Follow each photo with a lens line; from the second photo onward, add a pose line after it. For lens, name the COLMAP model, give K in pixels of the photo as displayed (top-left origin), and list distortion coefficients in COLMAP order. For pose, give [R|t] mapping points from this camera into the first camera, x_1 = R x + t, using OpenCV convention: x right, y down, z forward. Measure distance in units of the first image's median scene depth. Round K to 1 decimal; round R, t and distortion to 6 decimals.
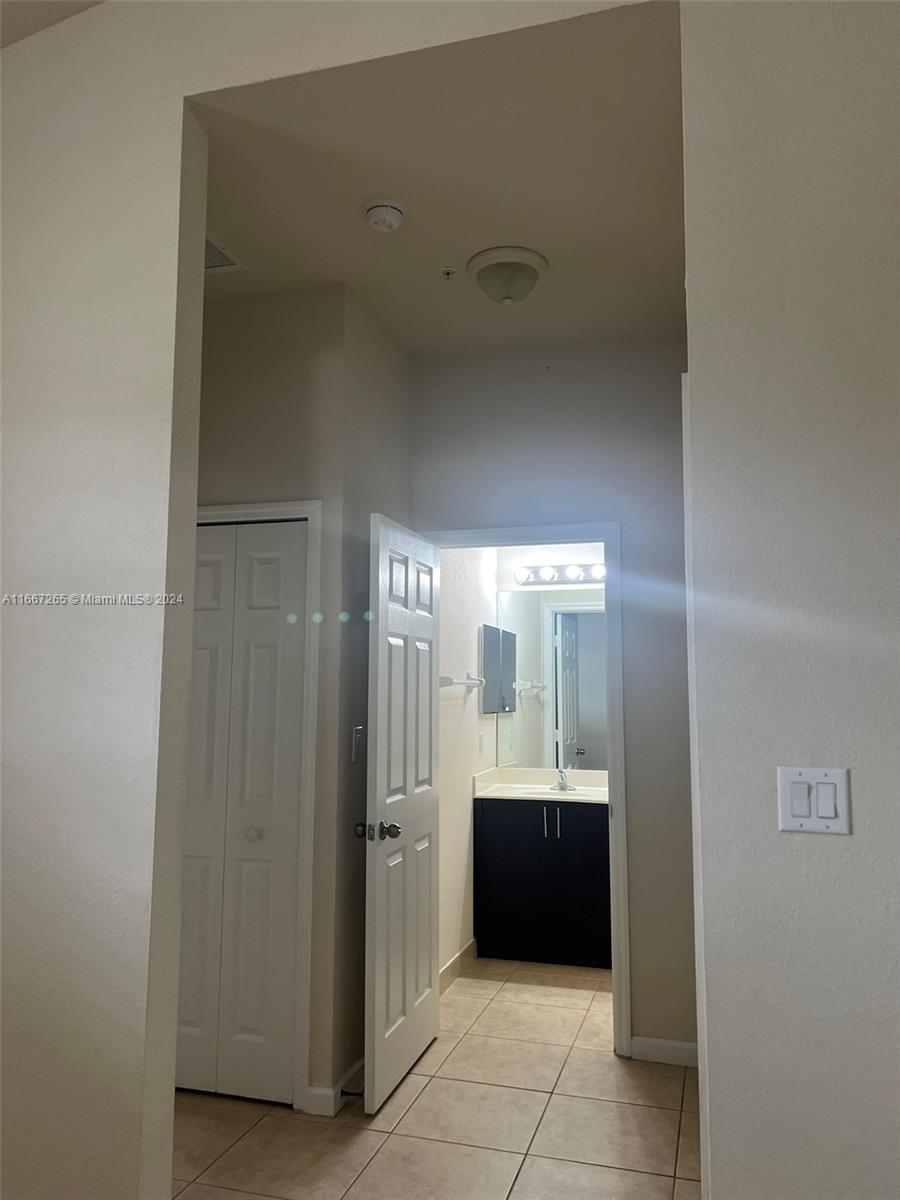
lens RADIAL K [[909.4, 0, 448.8], [0, 909.4, 600.0], [0, 0, 1]] dist [0.055958, -0.055381]
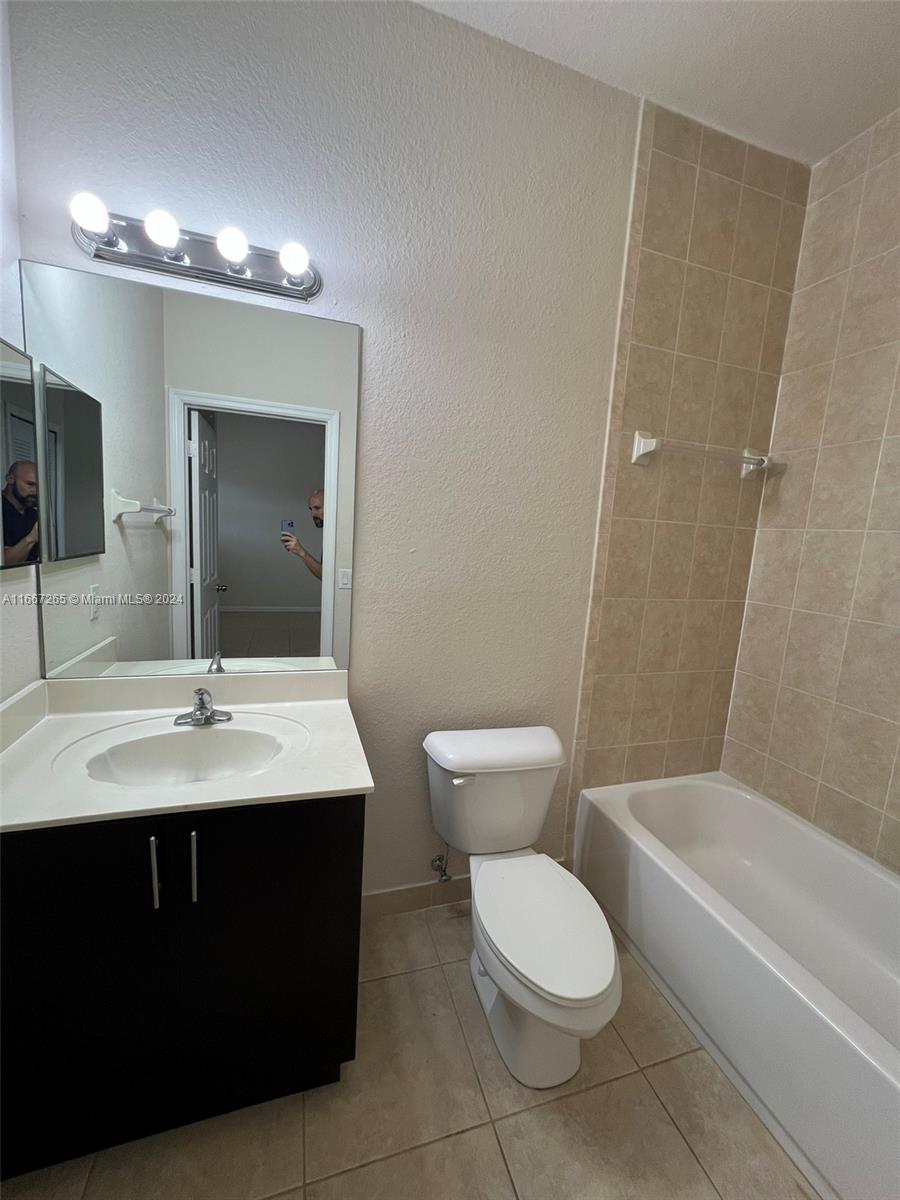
lens RADIAL K [[478.5, 0, 447.0], [0, 478.5, 598.6], [0, 0, 1]] dist [-0.000766, -0.000298]
pose [[0.823560, -0.033700, 0.566228, 0.067788], [-0.114055, 0.968007, 0.223502, 0.053278], [-0.555644, -0.248648, 0.793368, 0.563047]]
